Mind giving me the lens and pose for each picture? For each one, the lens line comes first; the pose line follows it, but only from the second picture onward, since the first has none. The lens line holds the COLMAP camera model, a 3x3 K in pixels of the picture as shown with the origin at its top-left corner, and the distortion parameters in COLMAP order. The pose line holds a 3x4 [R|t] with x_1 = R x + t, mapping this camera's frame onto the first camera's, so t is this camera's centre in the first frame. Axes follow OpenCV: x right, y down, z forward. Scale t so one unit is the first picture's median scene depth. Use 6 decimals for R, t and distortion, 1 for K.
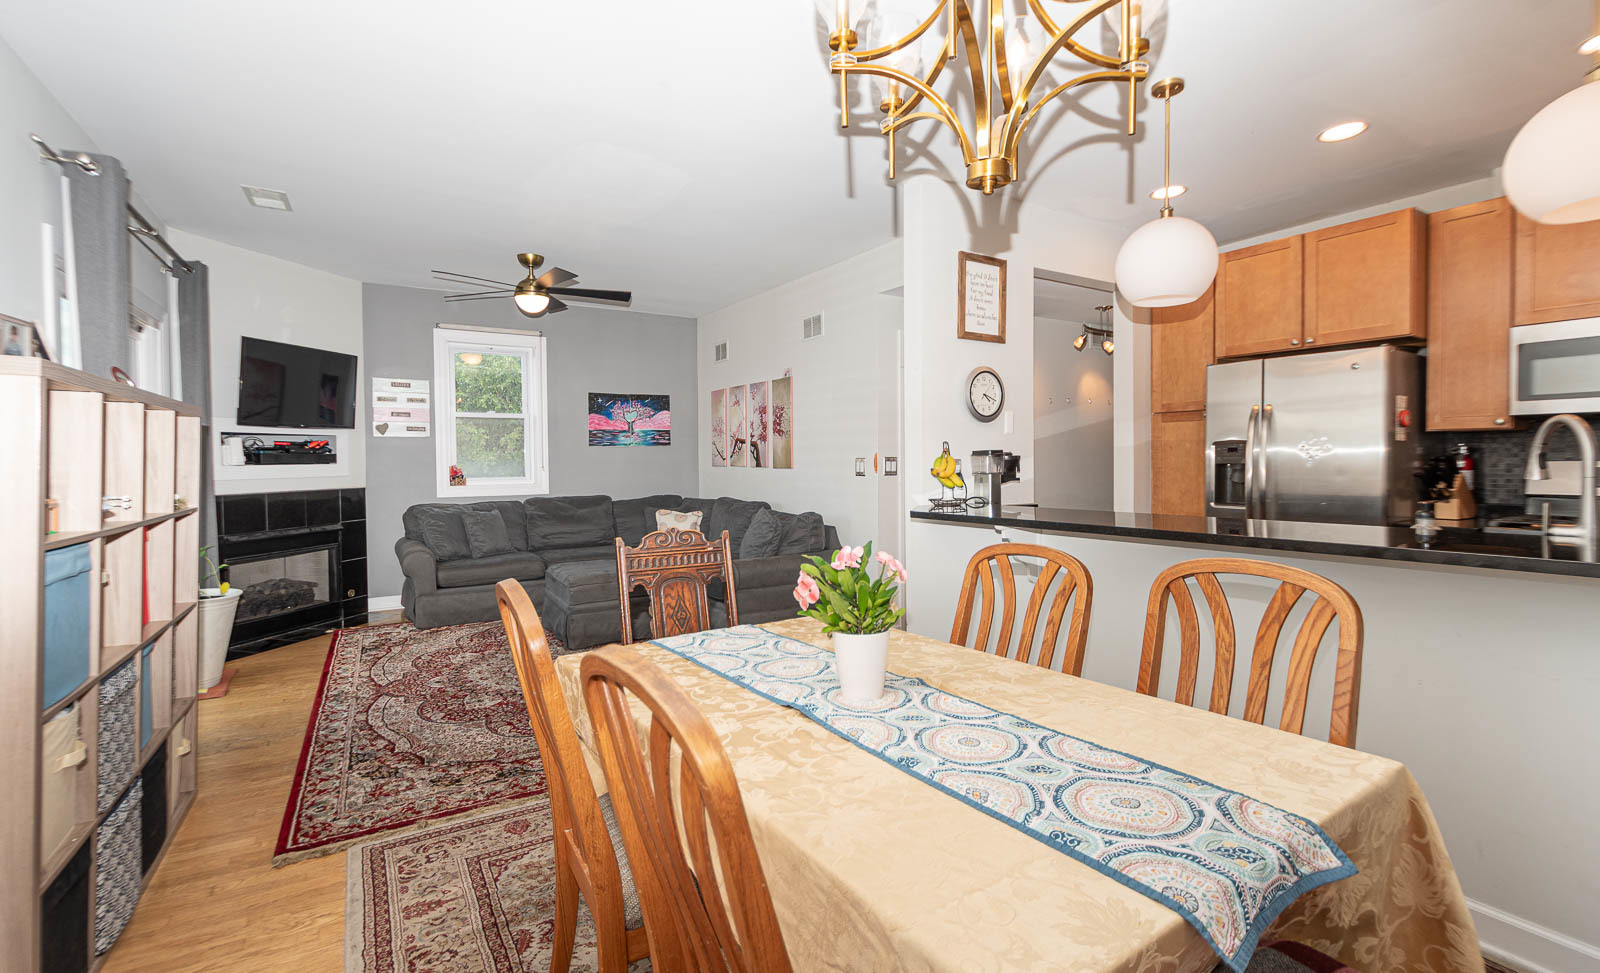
lens RADIAL K [[723.3, 0, 800.8], [0, 723.3, 467.4], [0, 0, 1]] dist [0.000885, -0.000080]
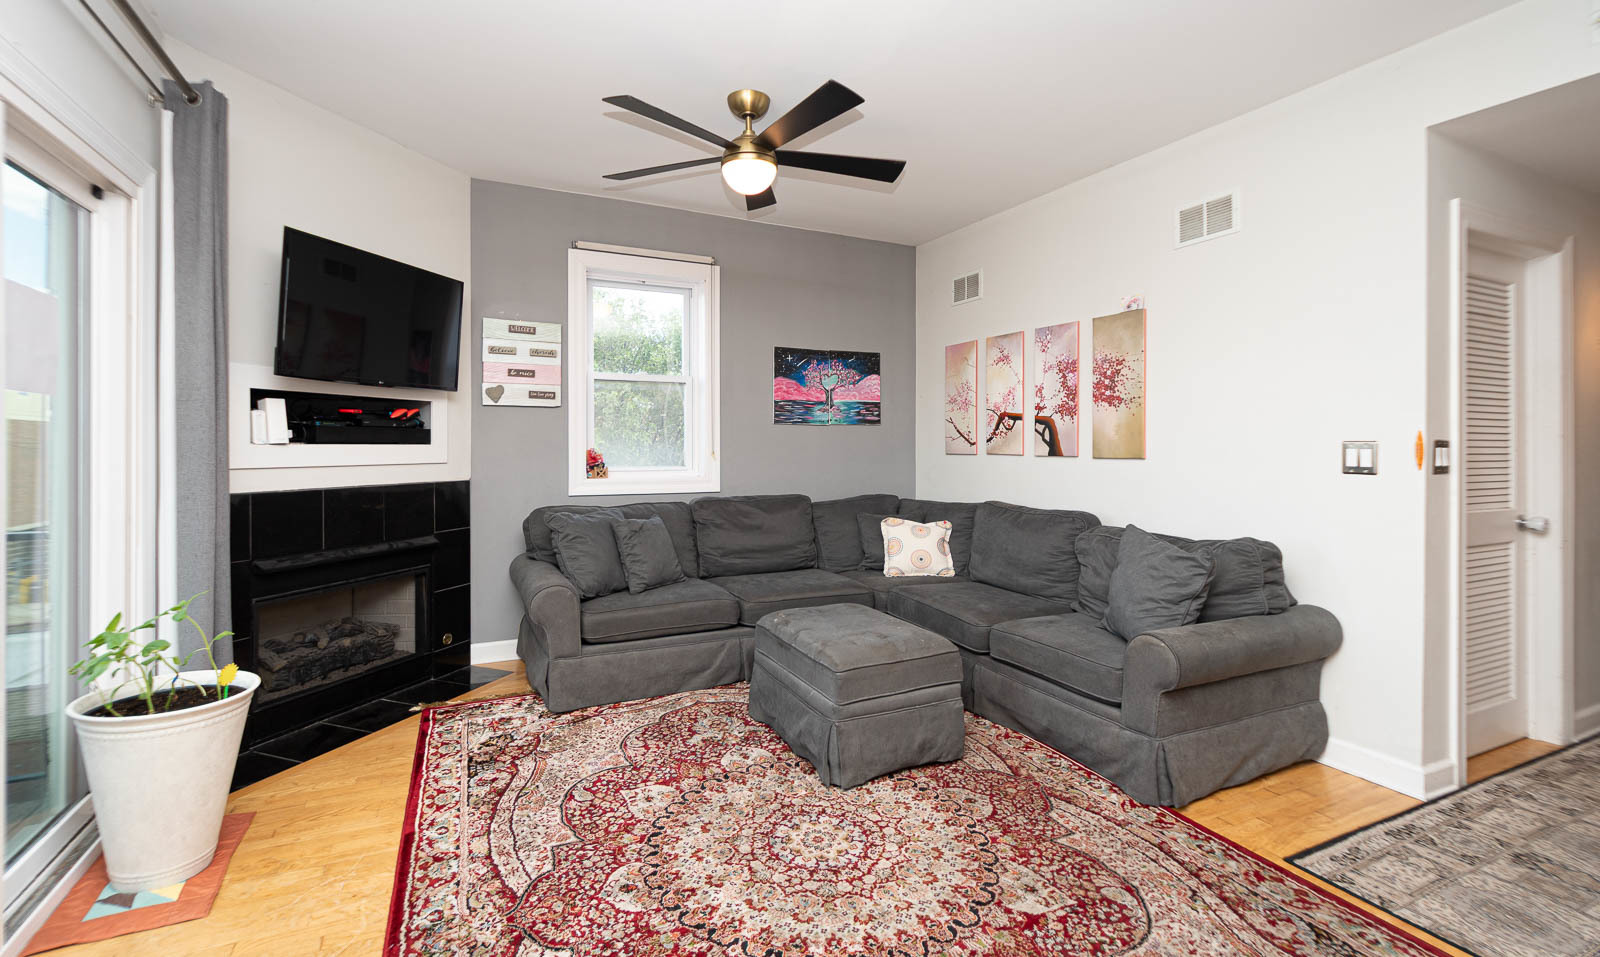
lens RADIAL K [[712.8, 0, 803.0], [0, 712.8, 445.1], [0, 0, 1]] dist [0.008832, -0.000045]
pose [[0.996660, 0.009572, -0.081101, -0.243040], [-0.010823, 0.999829, -0.015000, 0.001929], [0.080943, 0.015828, 0.996593, 0.367156]]
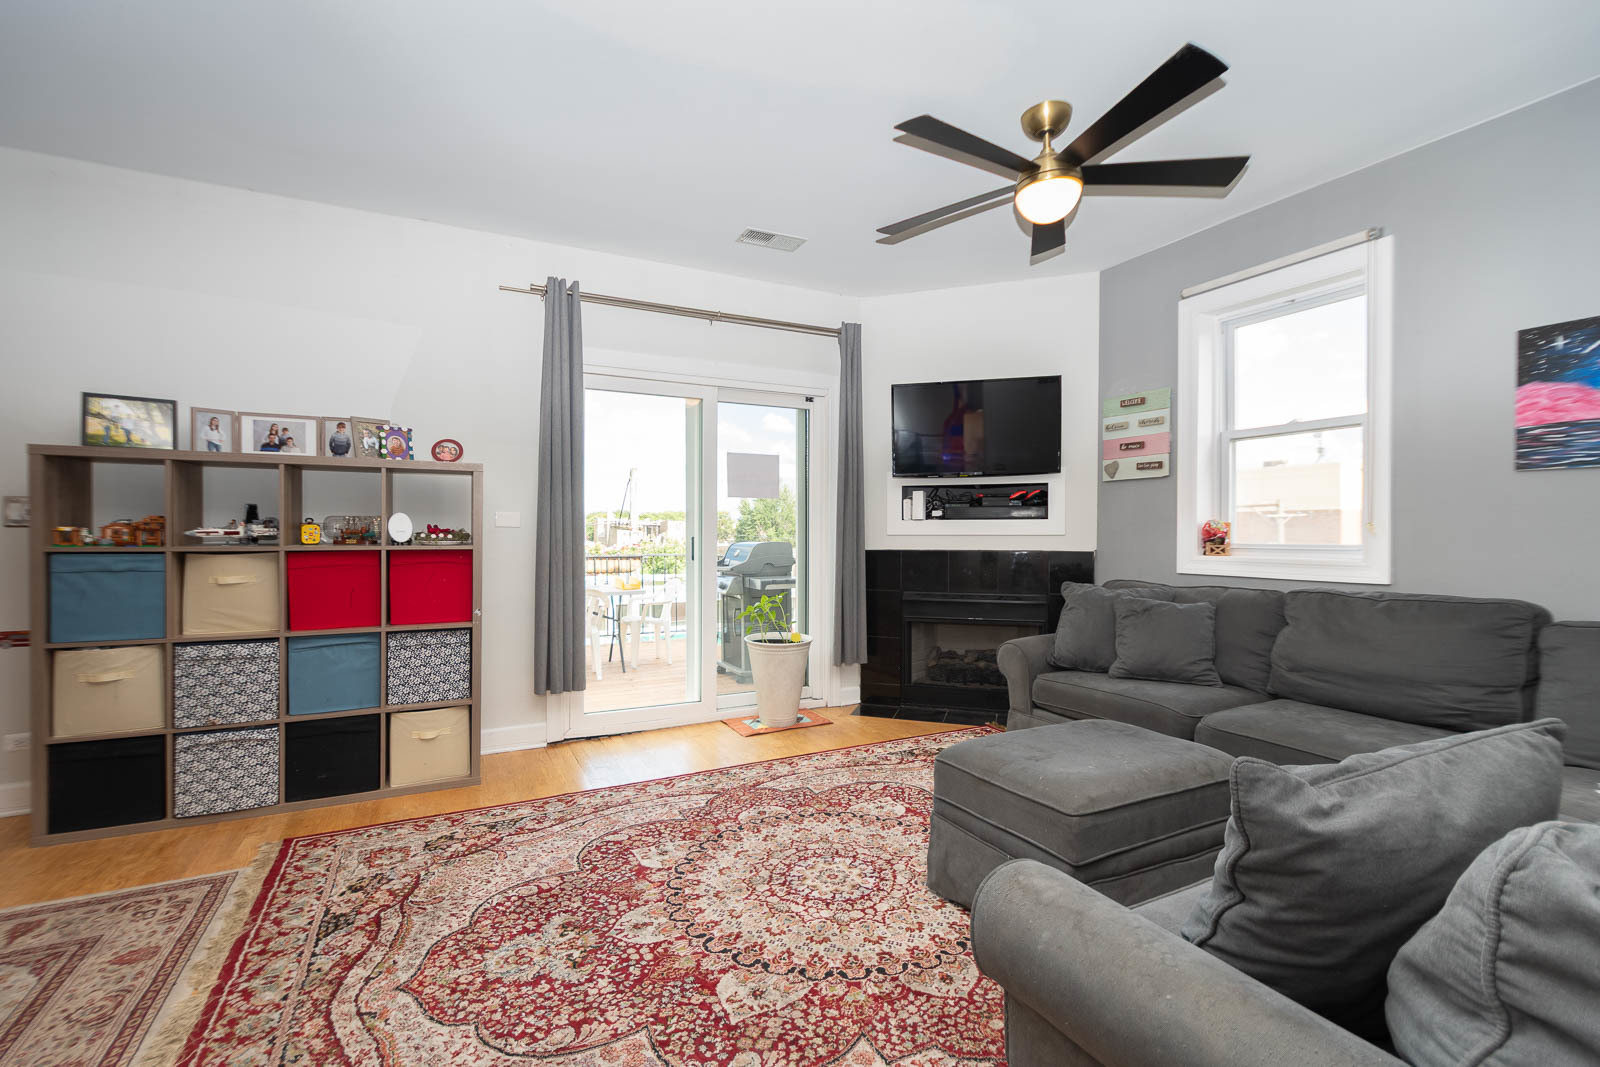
lens RADIAL K [[687.2, 0, 764.3], [0, 687.2, 538.1], [0, 0, 1]] dist [0.001435, 0.000121]
pose [[-0.078739, 0.015059, -0.996781, 0.125131], [-0.016308, 0.999733, 0.016392, 0.008353], [0.996762, 0.017546, -0.078473, 0.738923]]
